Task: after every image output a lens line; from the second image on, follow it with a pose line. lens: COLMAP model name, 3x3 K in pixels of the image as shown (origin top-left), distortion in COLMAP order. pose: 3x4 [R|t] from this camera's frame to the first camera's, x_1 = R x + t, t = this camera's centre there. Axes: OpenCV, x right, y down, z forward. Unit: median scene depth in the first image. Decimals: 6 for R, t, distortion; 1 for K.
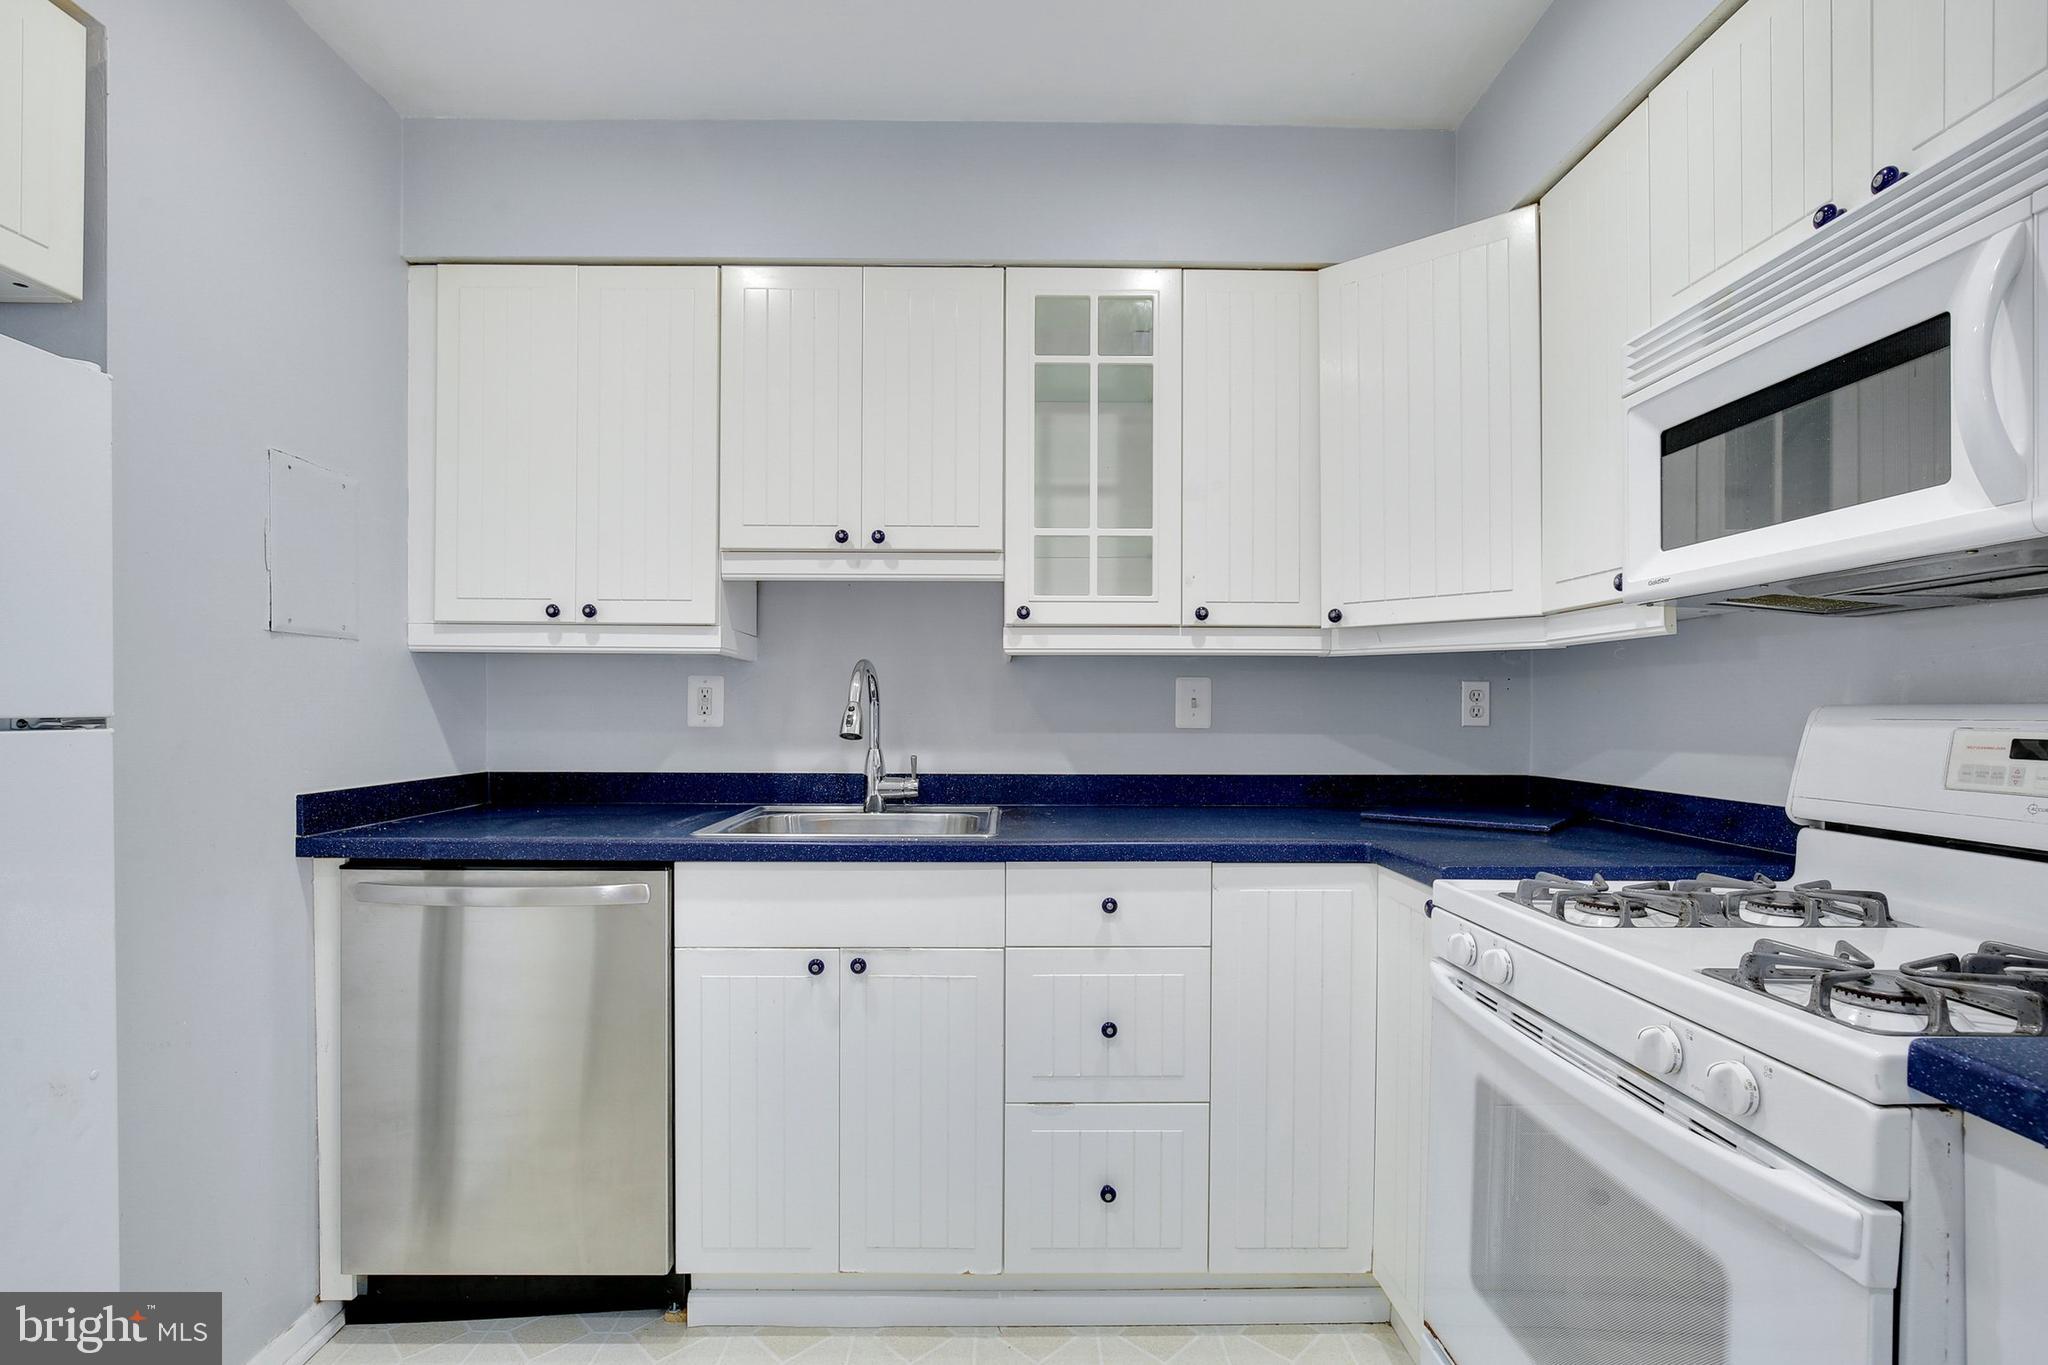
lens RADIAL K [[968.0, 0, 1023.2], [0, 968.0, 711.3], [0, 0, 1]] dist [-0.003409, 0.000918]
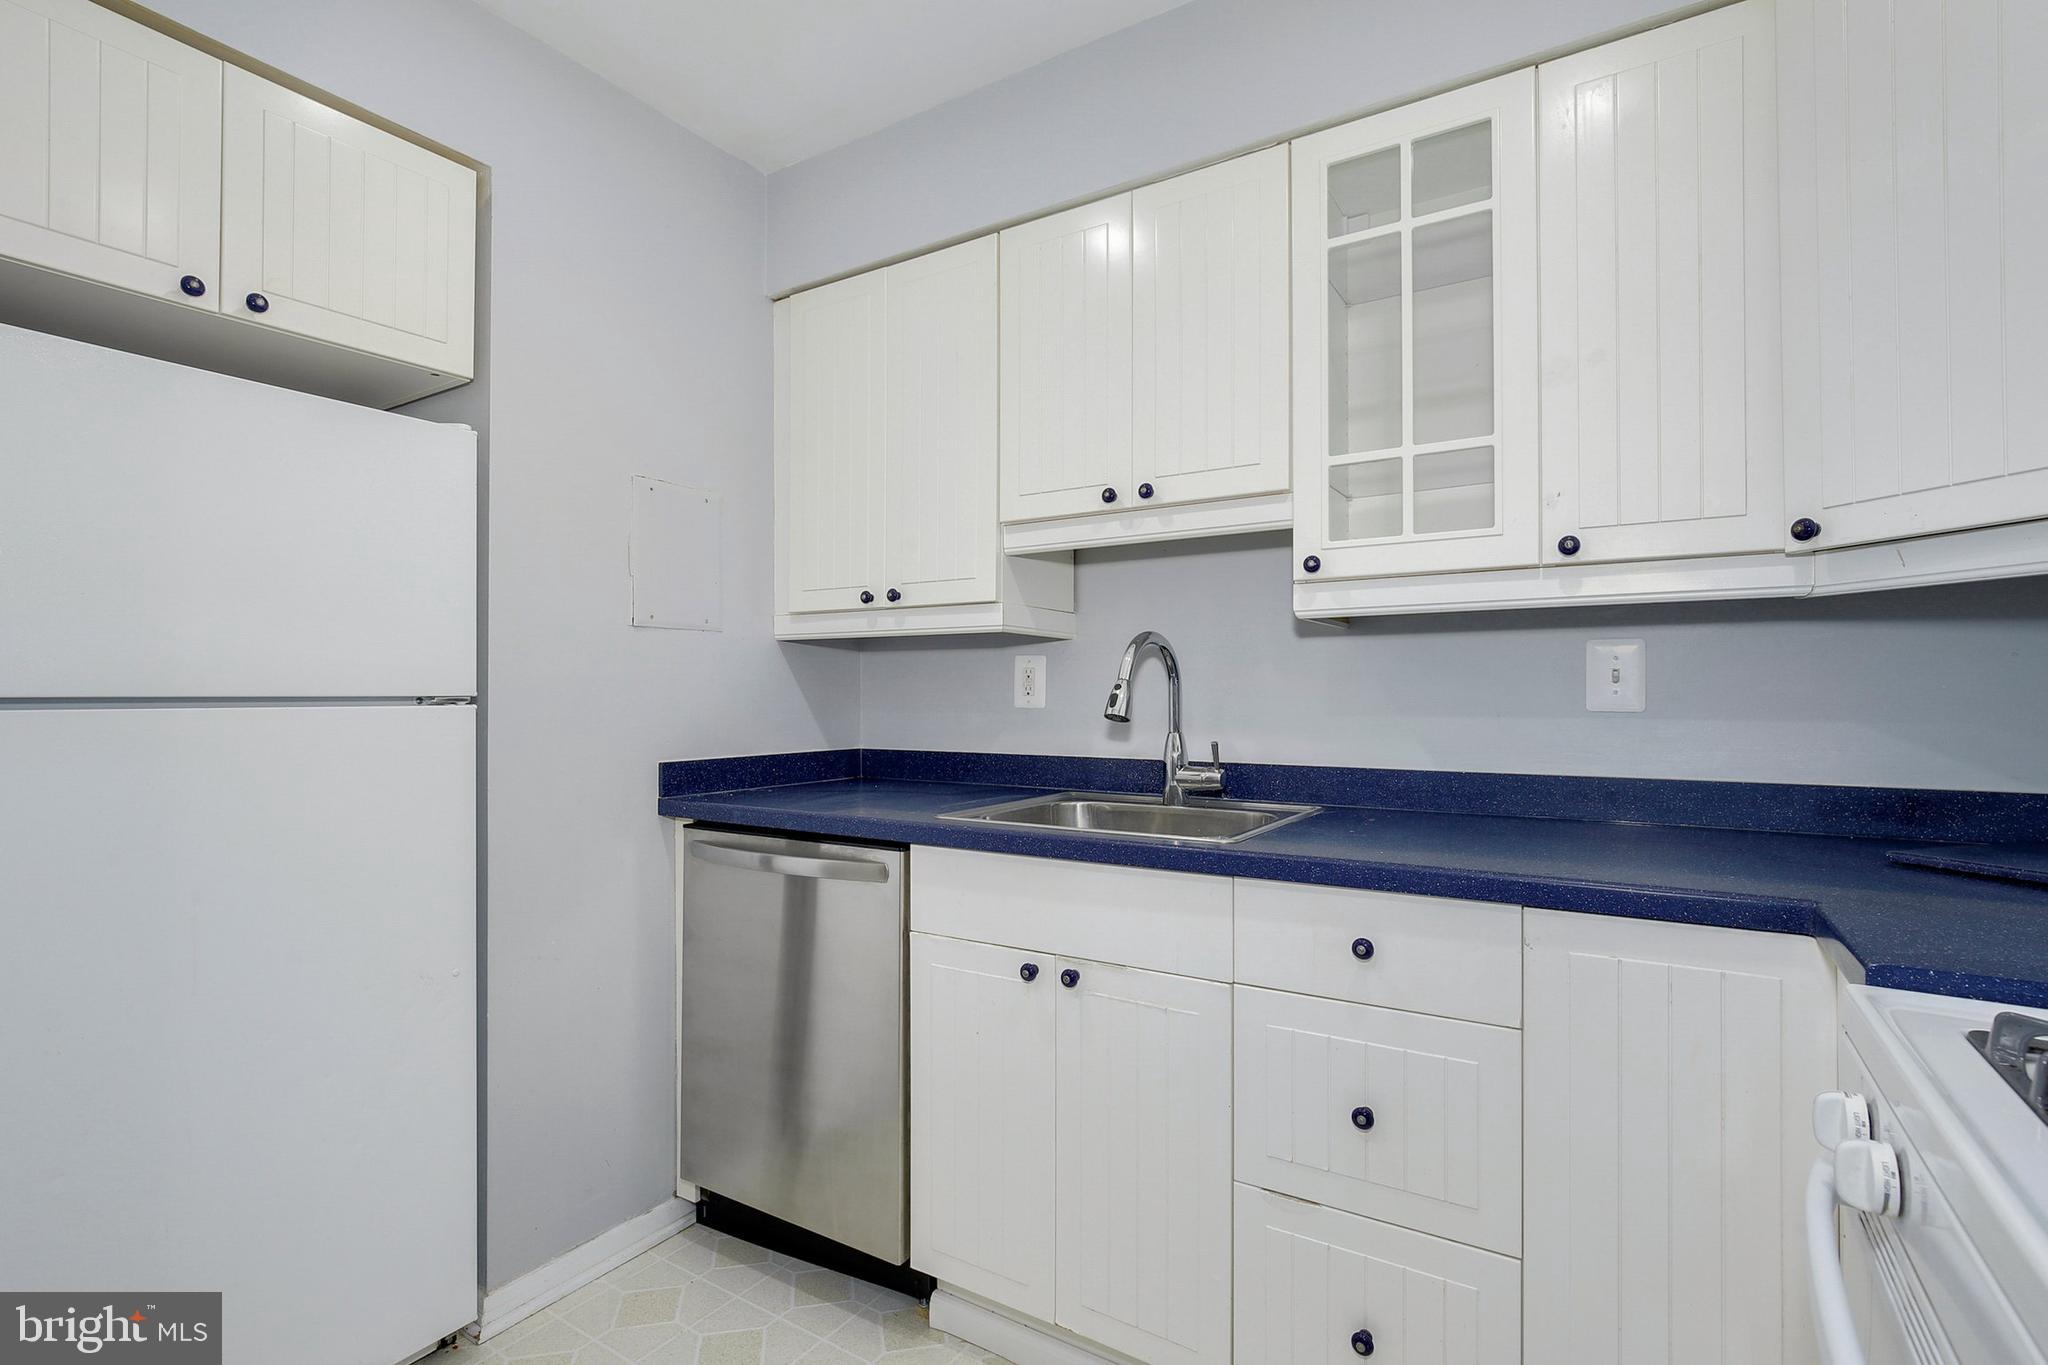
lens RADIAL K [[988.3, 0, 1024.0], [0, 988.3, 682.5], [0, 0, 1]] dist [0.004386, 0.000251]
pose [[0.832926, -0.011778, -0.553260, 0.254104], [0.003684, 0.999869, -0.015739, 0.007351], [0.553373, 0.011072, 0.832860, 0.194955]]
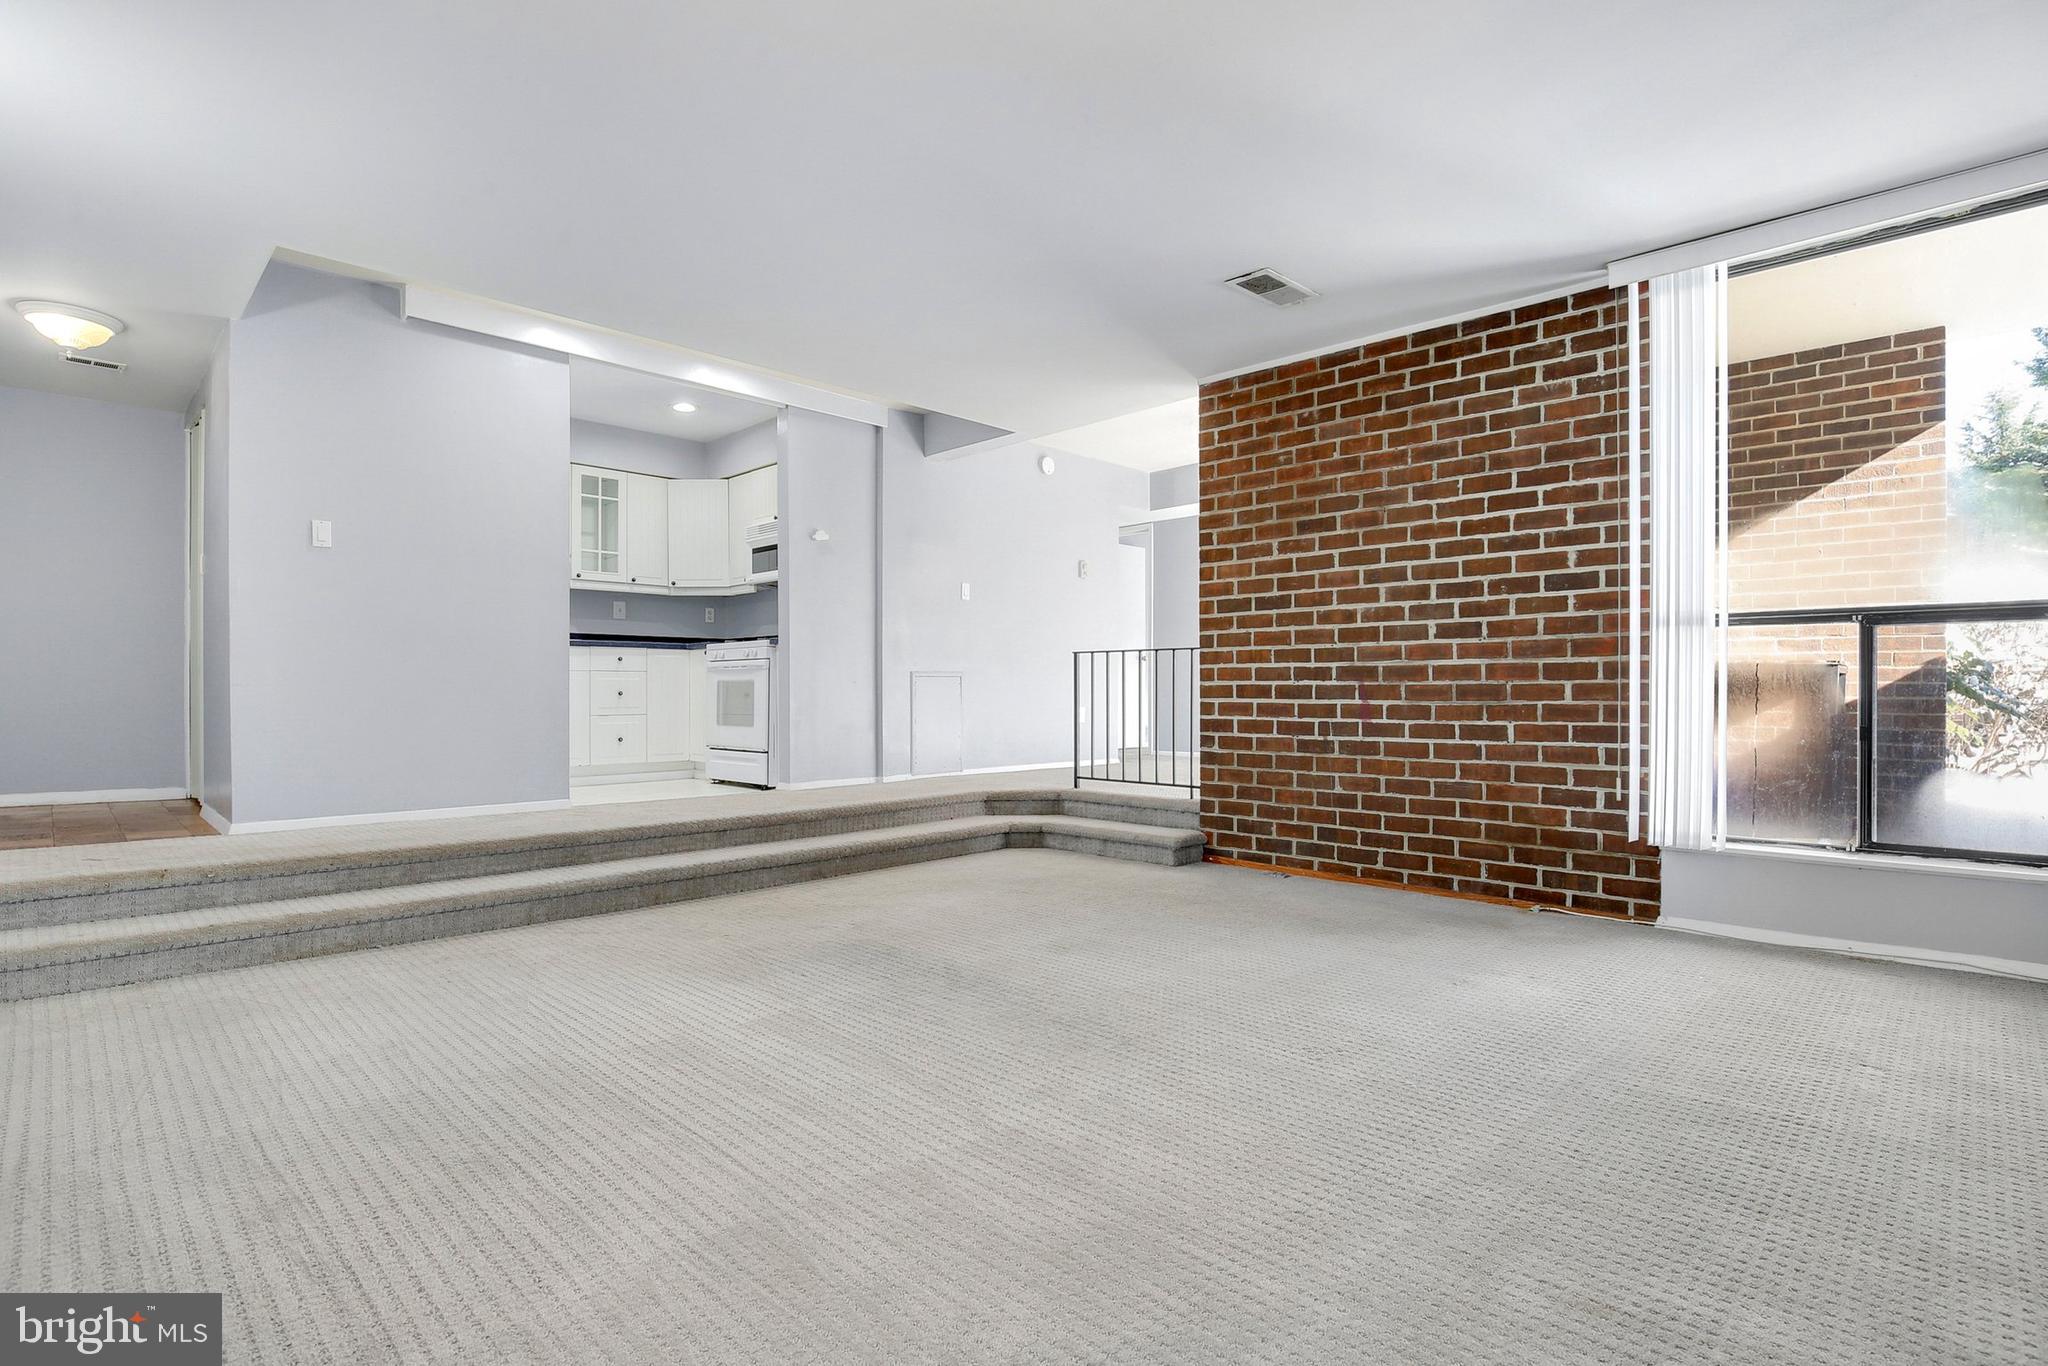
lens RADIAL K [[983.5, 0, 1027.9], [0, 983.5, 687.2], [0, 0, 1]] dist [-0.032412, 0.004659]
pose [[0.709773, -0.002668, 0.704425, -1.210357], [0.005655, 0.999982, -0.001910, 0.277493], [-0.704408, 0.005340, 0.709776, -2.298367]]
